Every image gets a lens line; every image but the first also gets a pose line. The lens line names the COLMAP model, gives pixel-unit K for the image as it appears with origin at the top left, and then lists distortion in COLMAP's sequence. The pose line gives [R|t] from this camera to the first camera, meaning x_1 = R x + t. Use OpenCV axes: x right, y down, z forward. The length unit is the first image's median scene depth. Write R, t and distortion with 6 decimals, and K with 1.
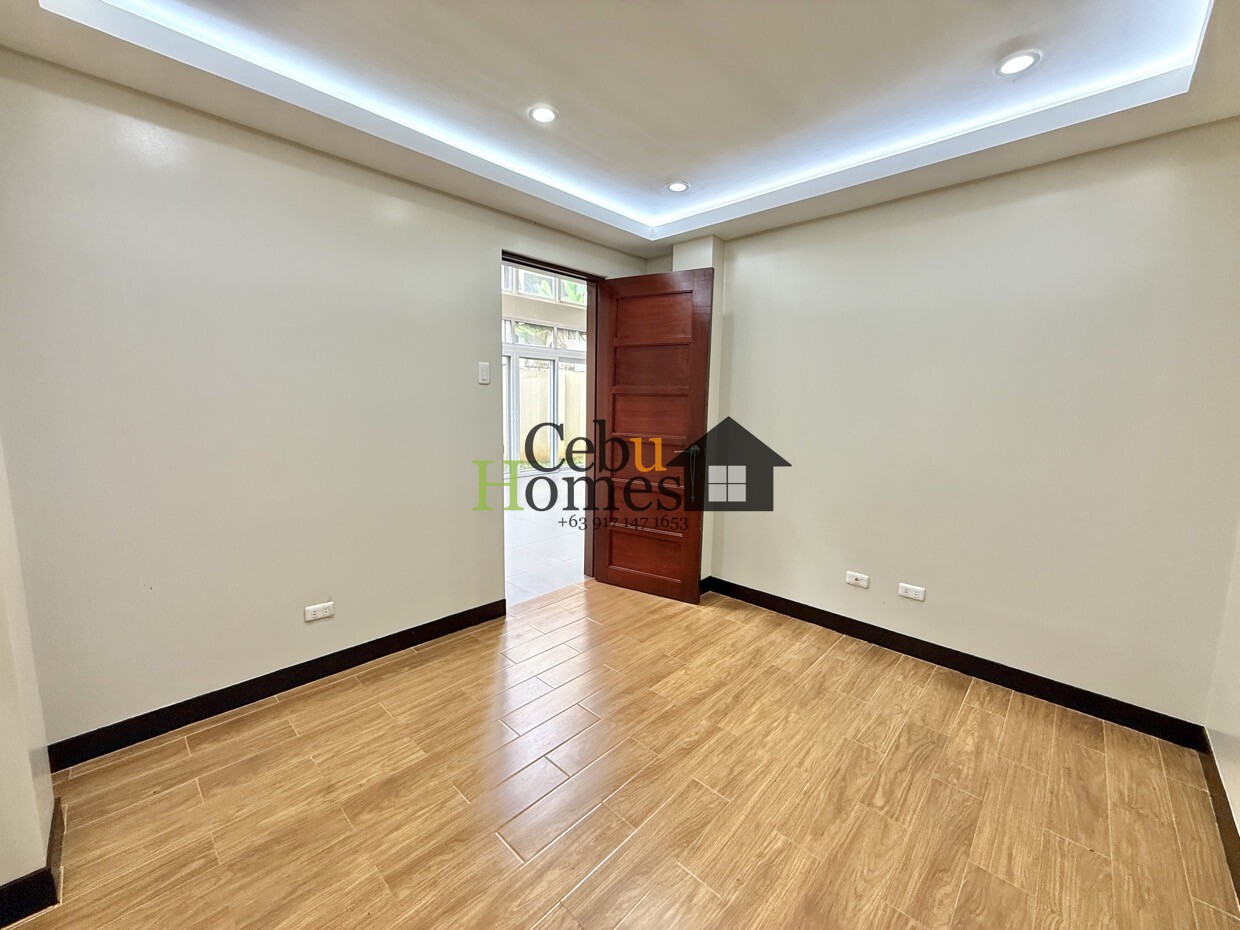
lens RADIAL K [[496.4, 0, 620.8], [0, 496.4, 467.1], [0, 0, 1]] dist [0.004042, 0.000017]
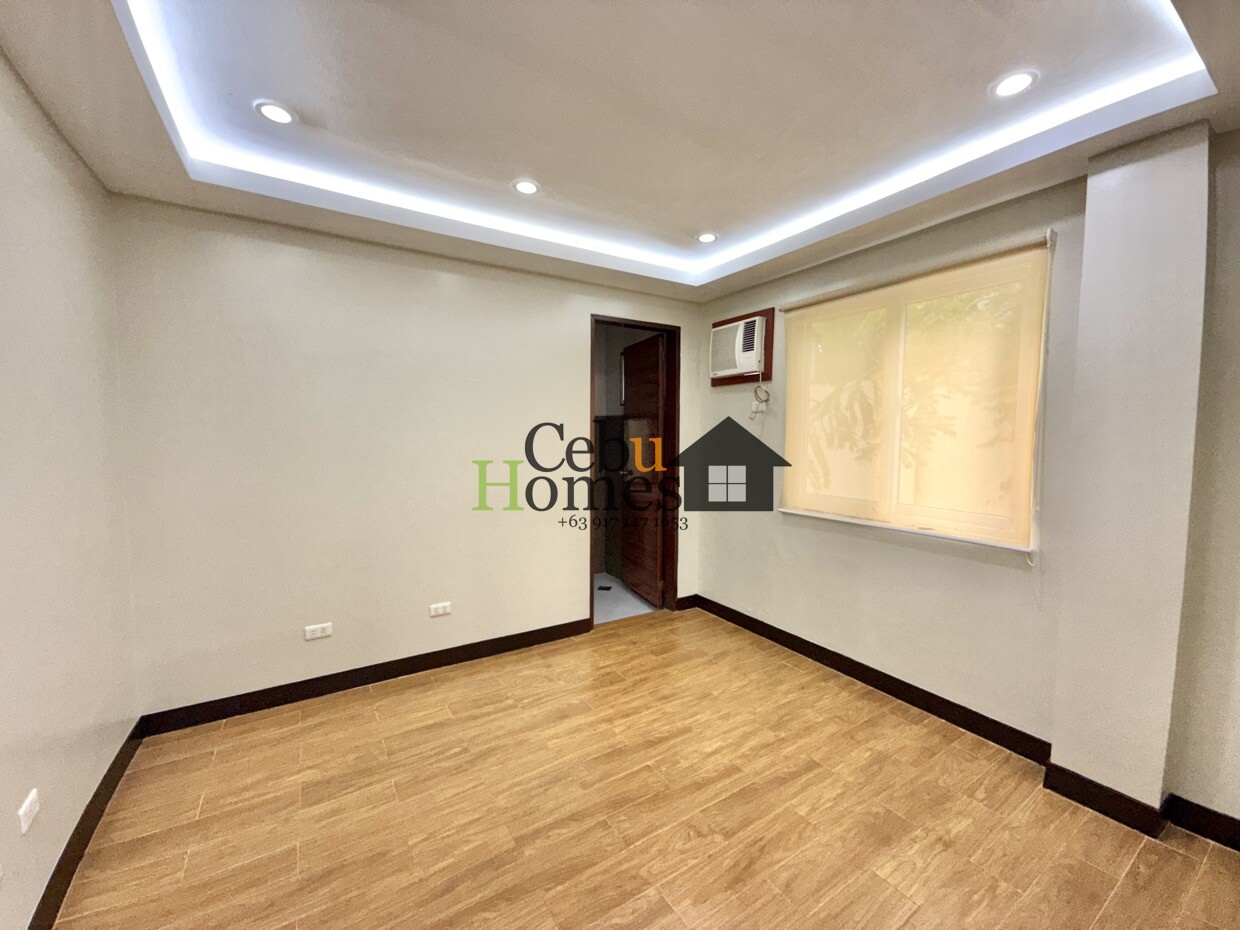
lens RADIAL K [[496.4, 0, 618.6], [0, 496.4, 462.8], [0, 0, 1]] dist [0.004042, 0.000017]
pose [[-0.970401, -0.033757, 0.239129, -0.158606], [0.012037, 0.982191, 0.187498, -0.269468], [-0.241200, 0.184827, -0.952713, 1.840588]]
